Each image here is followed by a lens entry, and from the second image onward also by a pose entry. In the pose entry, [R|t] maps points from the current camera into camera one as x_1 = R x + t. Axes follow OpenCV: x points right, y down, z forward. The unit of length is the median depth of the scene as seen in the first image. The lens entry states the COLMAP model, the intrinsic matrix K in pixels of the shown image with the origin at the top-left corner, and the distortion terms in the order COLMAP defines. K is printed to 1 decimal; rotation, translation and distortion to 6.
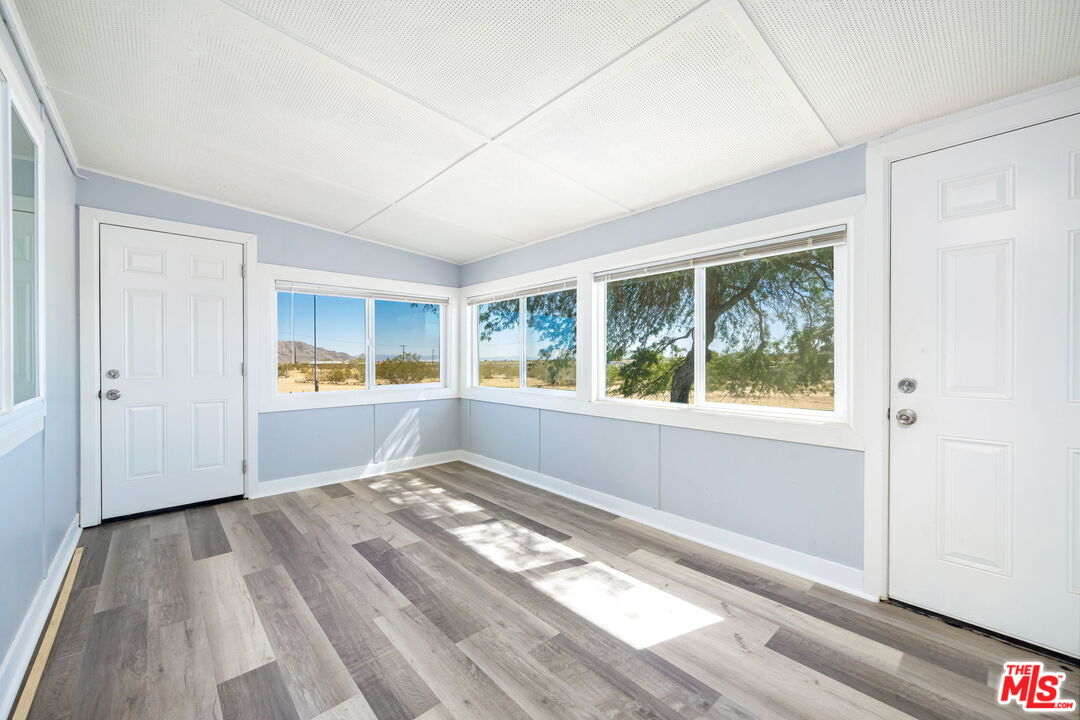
lens RADIAL K [[426.7, 0, 541.2], [0, 426.7, 359.9], [0, 0, 1]] dist [0.003549, 0.000040]
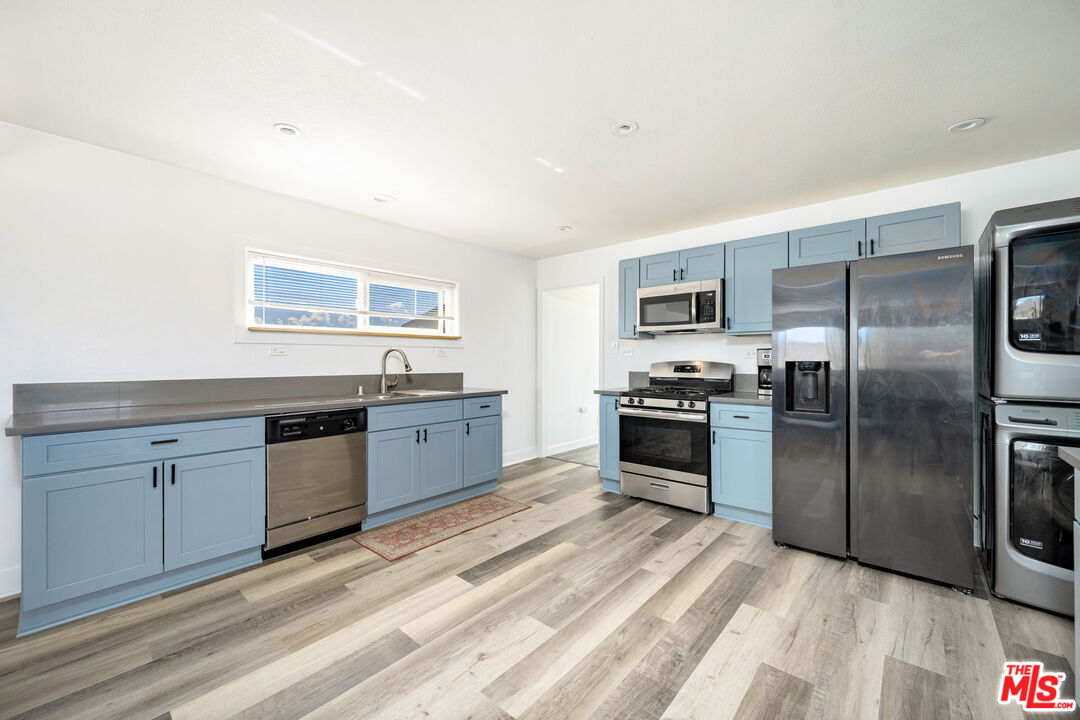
lens RADIAL K [[426.7, 0, 540.8], [0, 426.7, 359.4], [0, 0, 1]] dist [0.003549, 0.000040]
pose [[-0.113924, -0.002801, 0.993486, -1.872253], [0.003219, 0.999990, 0.003188, -0.040494], [-0.993484, 0.003561, -0.113914, 1.810935]]
